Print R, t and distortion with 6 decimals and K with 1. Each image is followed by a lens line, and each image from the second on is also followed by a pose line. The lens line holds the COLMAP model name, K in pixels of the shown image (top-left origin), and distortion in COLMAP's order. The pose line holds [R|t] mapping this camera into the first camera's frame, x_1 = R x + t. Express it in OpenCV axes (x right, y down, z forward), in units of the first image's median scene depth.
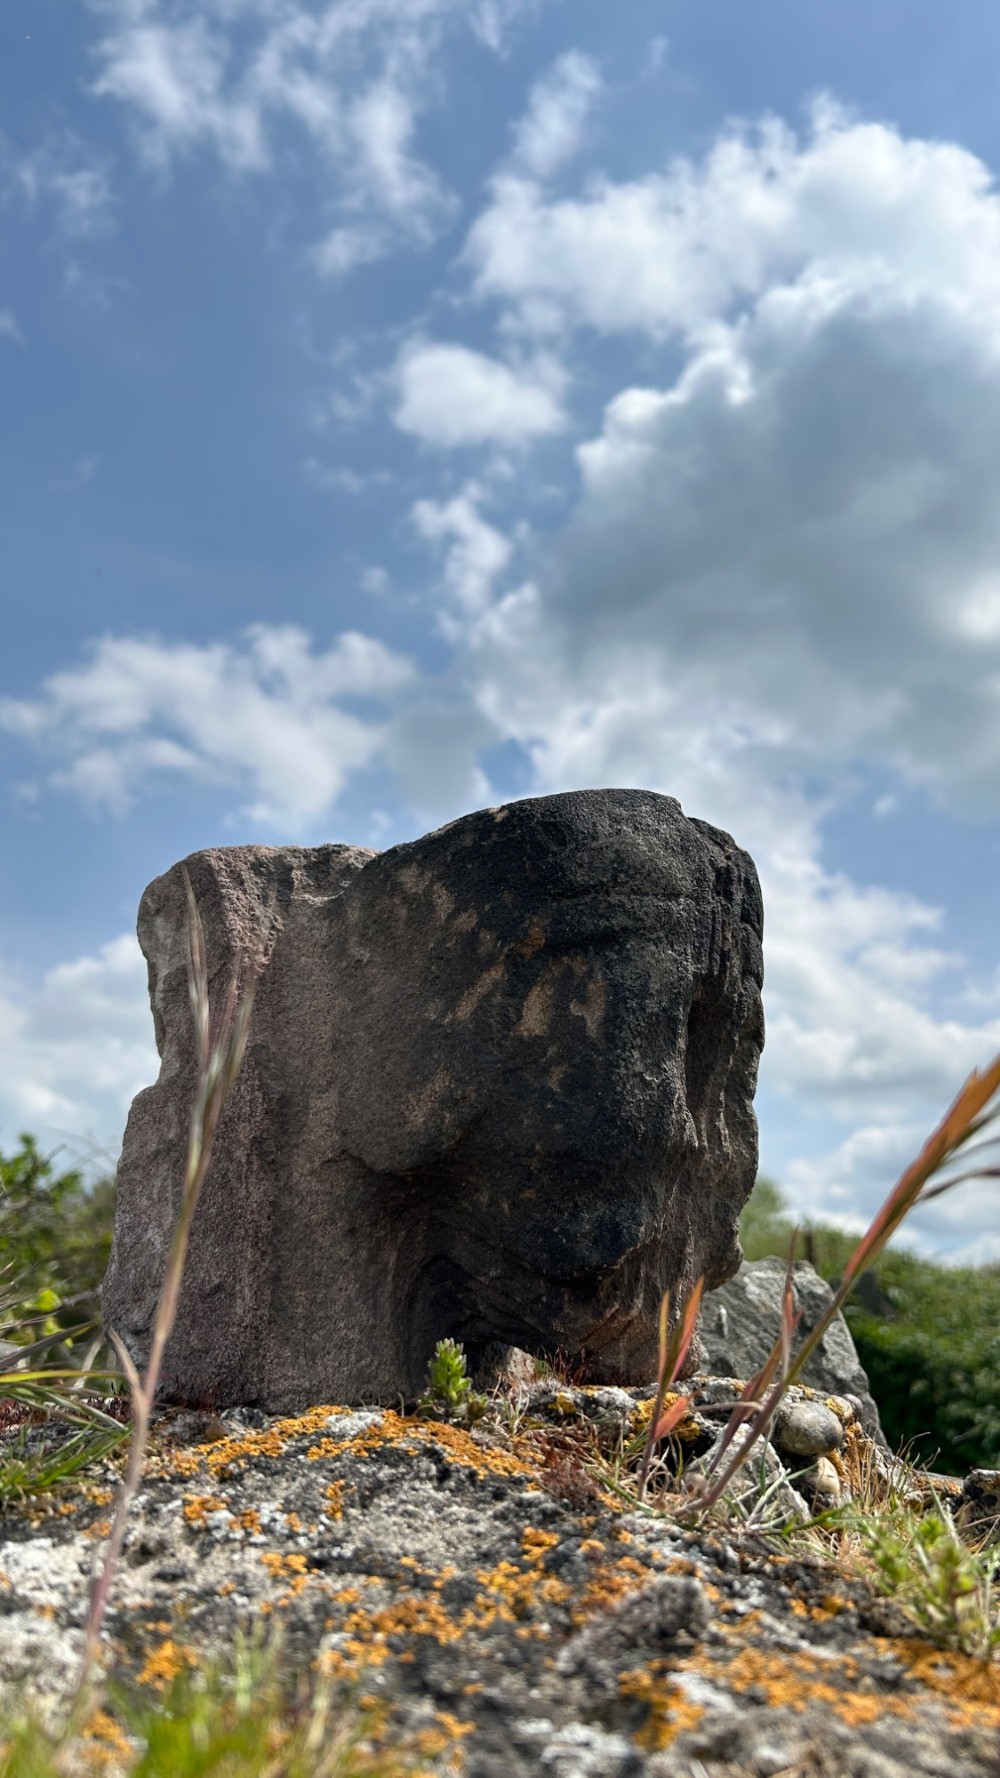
lens RADIAL K [[1324.9, 0, 500.0], [0, 1324.9, 889.0], [0, 0, 1]] dist [-0.000994, -0.001180]
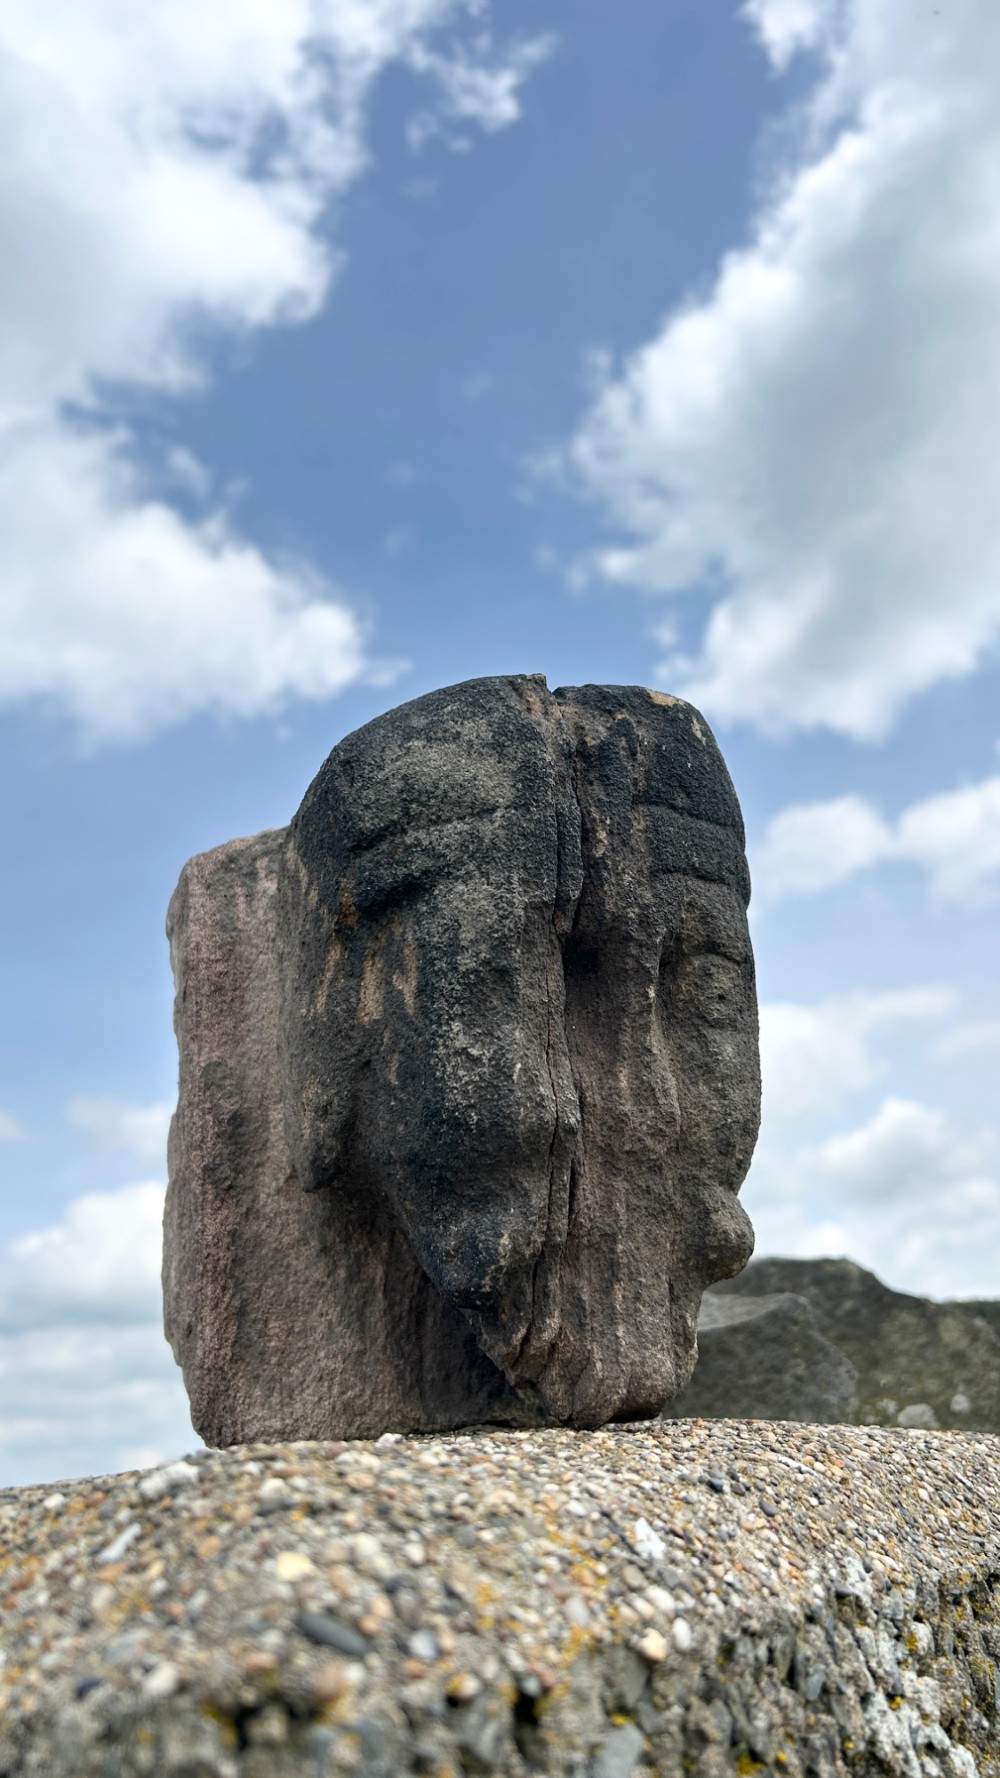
lens RADIAL K [[1354.2, 0, 500.0], [0, 1354.2, 889.0], [0, 0, 1]] dist [-0.003249, -0.002626]
pose [[0.838172, -0.216343, -0.500662, 0.527897], [0.264930, 0.963889, 0.027017, 0.029296], [0.476738, -0.155286, 0.865221, 0.311461]]
